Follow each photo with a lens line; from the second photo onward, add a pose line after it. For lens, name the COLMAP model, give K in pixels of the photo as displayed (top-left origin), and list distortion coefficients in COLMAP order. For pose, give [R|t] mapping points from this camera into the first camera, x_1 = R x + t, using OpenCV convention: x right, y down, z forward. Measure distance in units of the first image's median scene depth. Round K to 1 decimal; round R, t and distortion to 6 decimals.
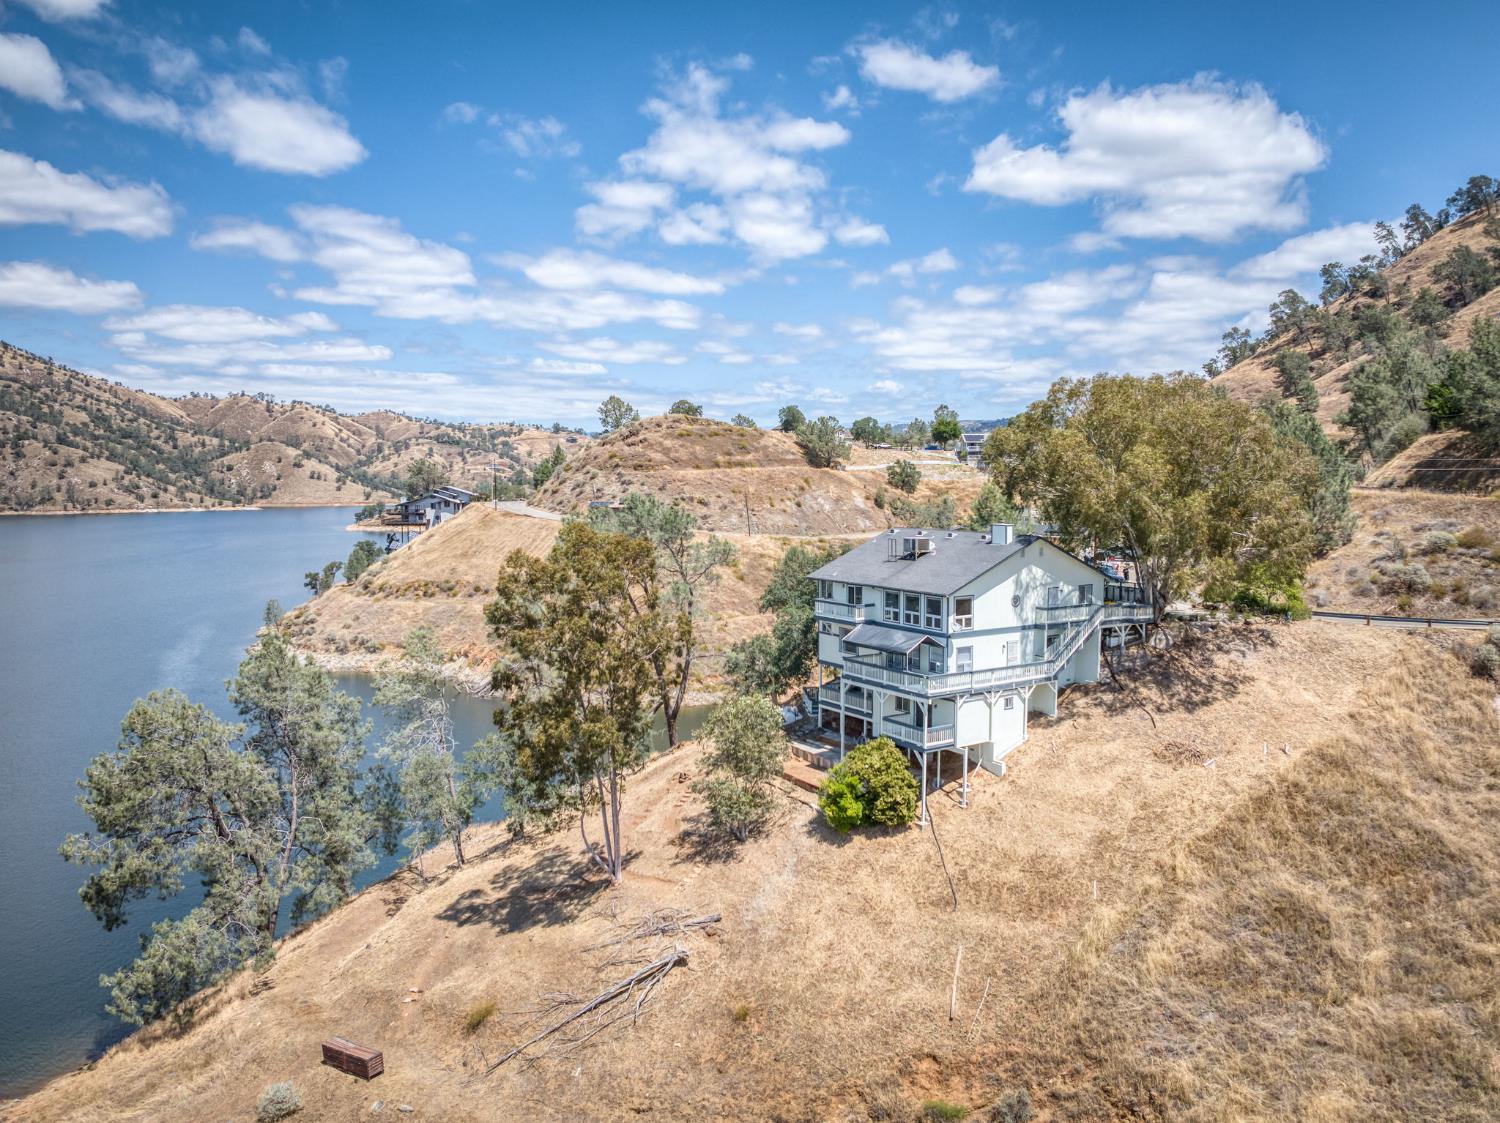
lens RADIAL K [[1149.8, 0, 750.0], [0, 1149.8, 561.5], [0, 0, 1]] dist [-0.089526, -0.011047]
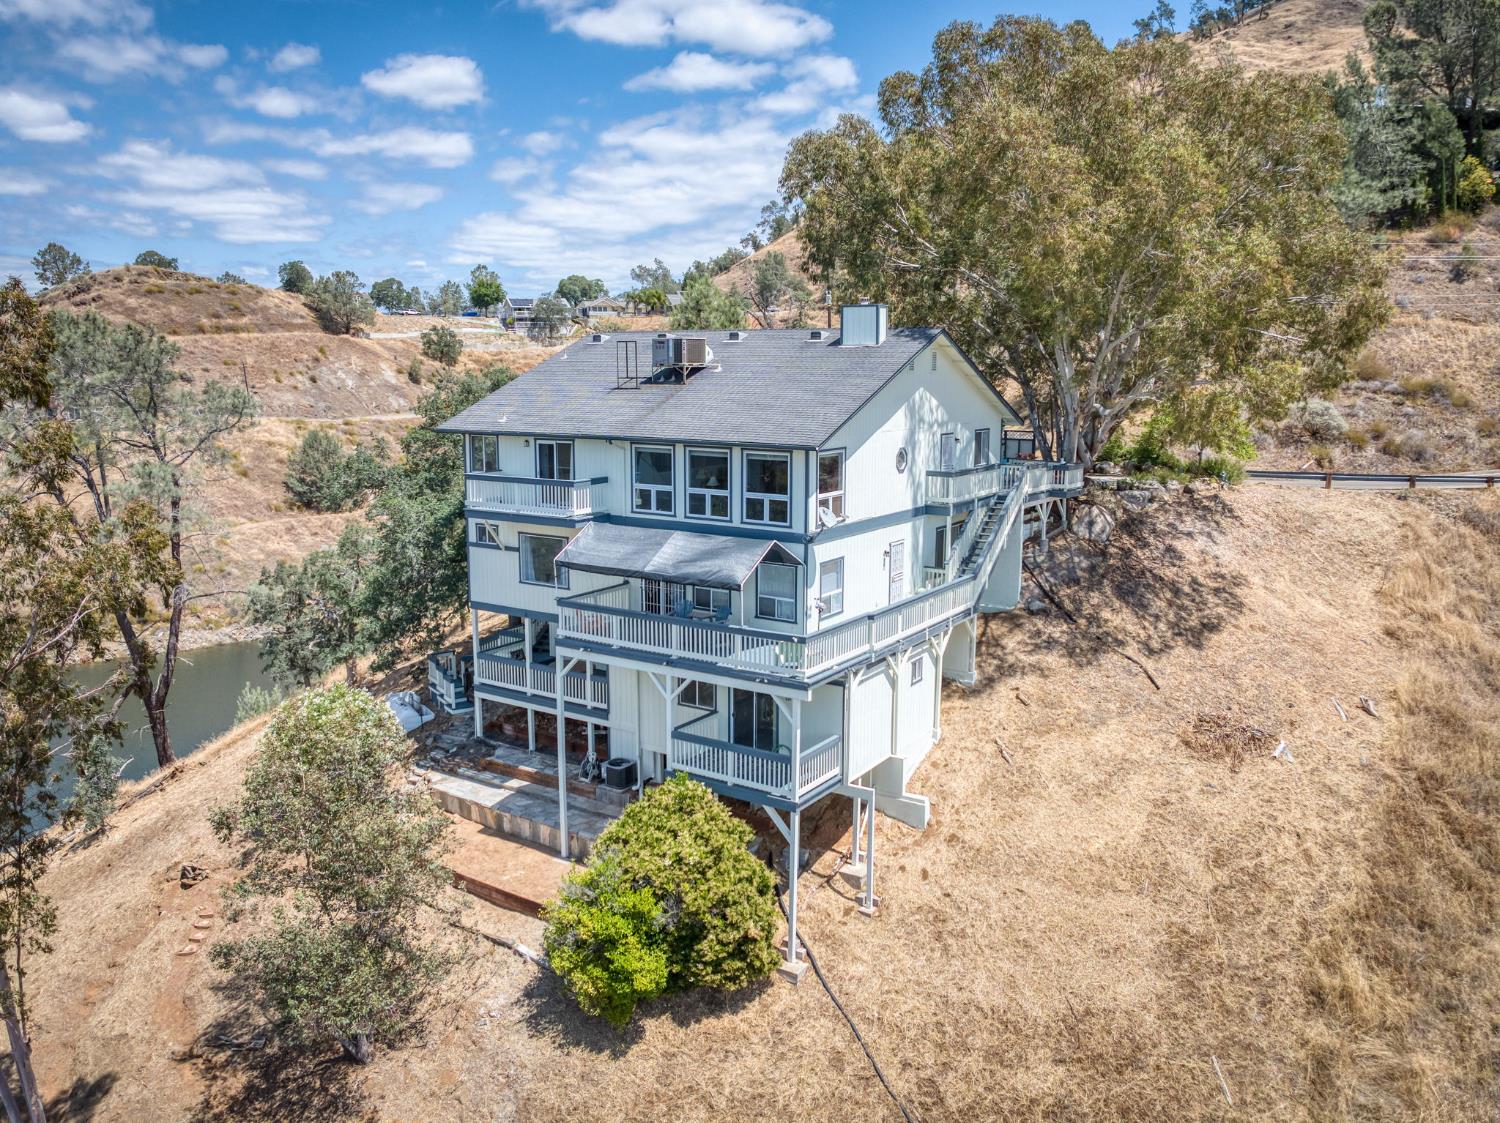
lens RADIAL K [[1149.8, 0, 750.0], [0, 1149.8, 561.5], [0, 0, 1]] dist [-0.089526, -0.011047]
pose [[0.911694, -0.064721, 0.405741, -0.028358], [0.027228, 0.994862, 0.097512, 0.026701], [-0.409967, -0.077854, 0.908772, 0.544423]]
